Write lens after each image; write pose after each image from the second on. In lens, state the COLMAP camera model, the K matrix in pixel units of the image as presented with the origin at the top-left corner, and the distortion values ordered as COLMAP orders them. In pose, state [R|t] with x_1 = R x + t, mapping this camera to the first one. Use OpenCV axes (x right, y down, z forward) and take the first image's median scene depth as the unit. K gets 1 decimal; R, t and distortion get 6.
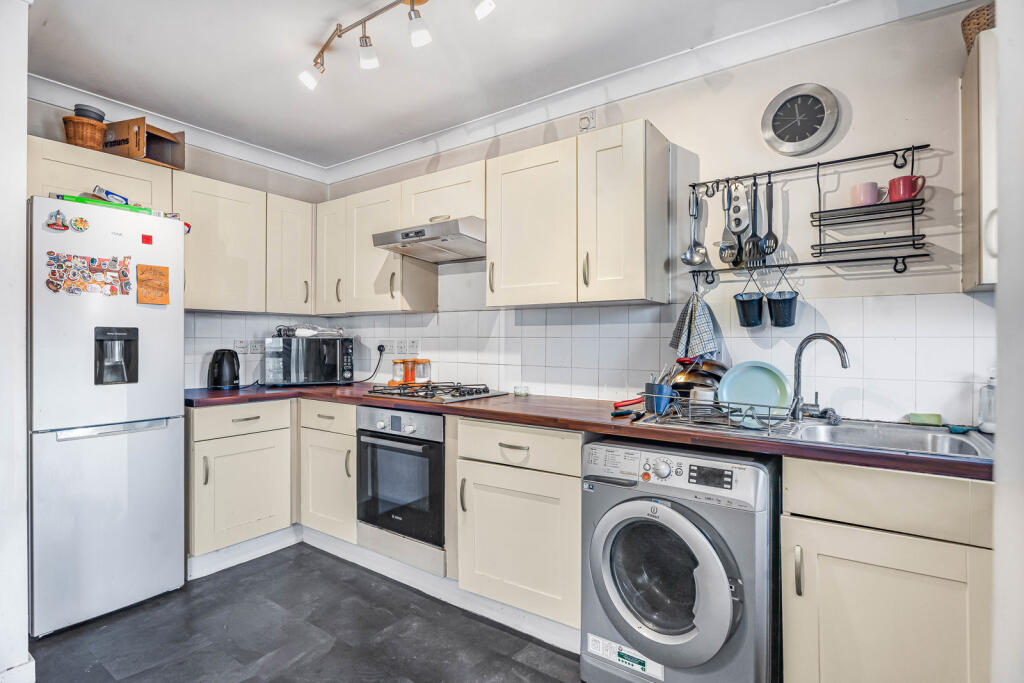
lens RADIAL K [[501.8, 0, 512.0], [0, 501.8, 341.5], [0, 0, 1]] dist [-0.002583, -0.000586]
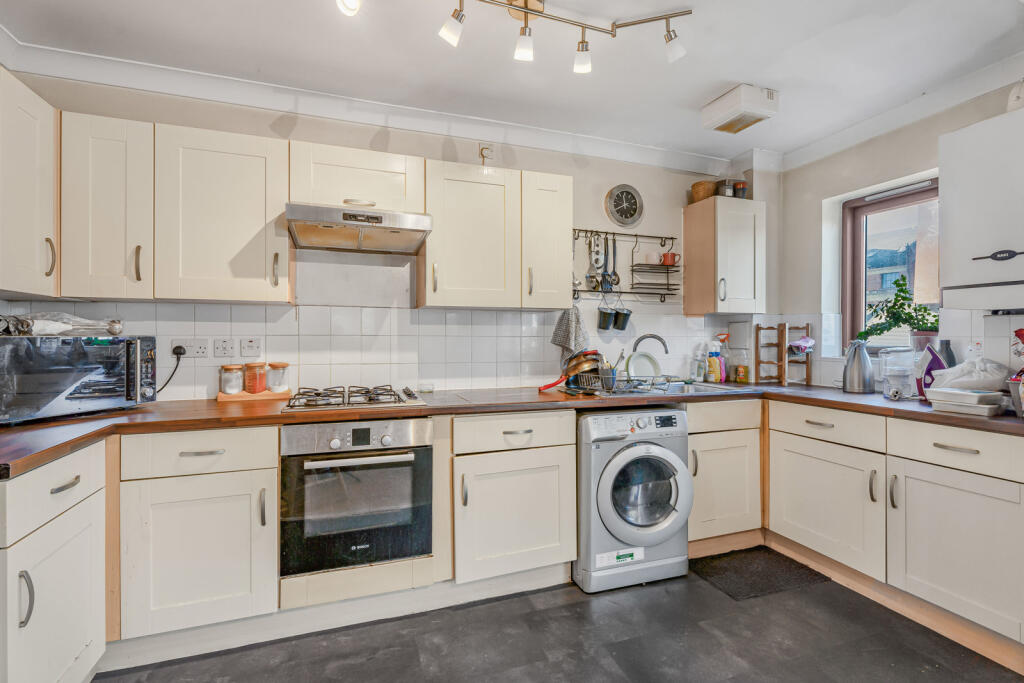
lens RADIAL K [[471.2, 0, 512.6], [0, 471.2, 338.6], [0, 0, 1]] dist [0.003102, -0.000055]
pose [[0.573541, -0.005005, 0.819161, -0.872564], [0.001575, 0.999986, 0.005008, -0.009761], [-0.819175, -0.001582, 0.573541, 0.386701]]
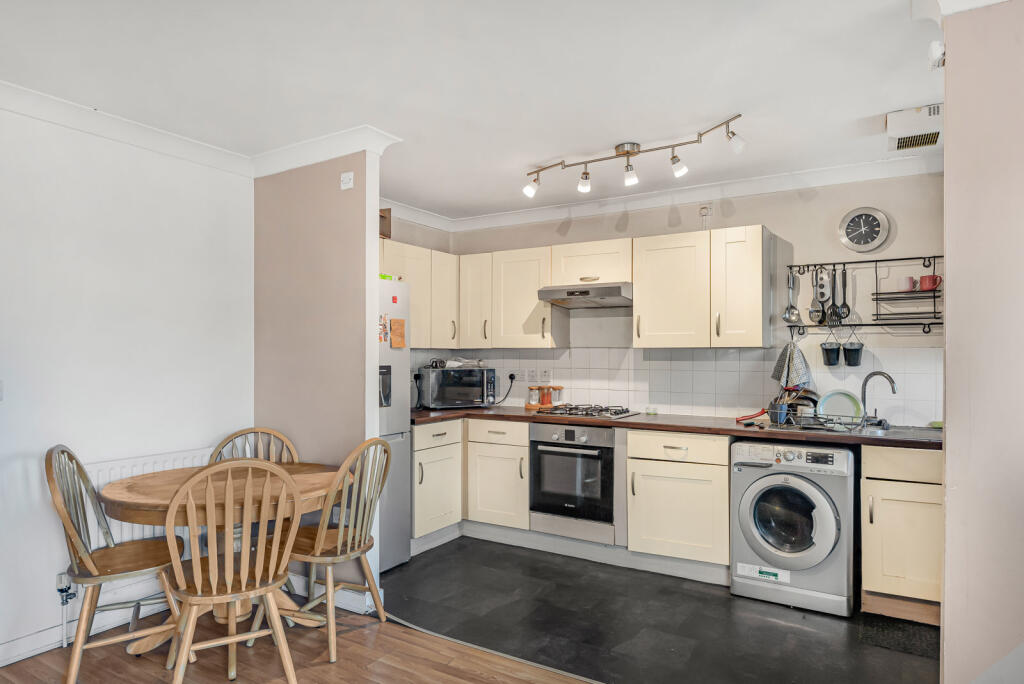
lens RADIAL K [[619.3, 0, 515.1], [0, 619.3, 359.5], [0, 0, 1]] dist [-0.001888, 0.001280]
pose [[0.997602, -0.001128, 0.069202, -0.578903], [0.000799, 0.999988, 0.004779, -0.056433], [-0.069207, -0.004712, 0.997591, -0.758080]]
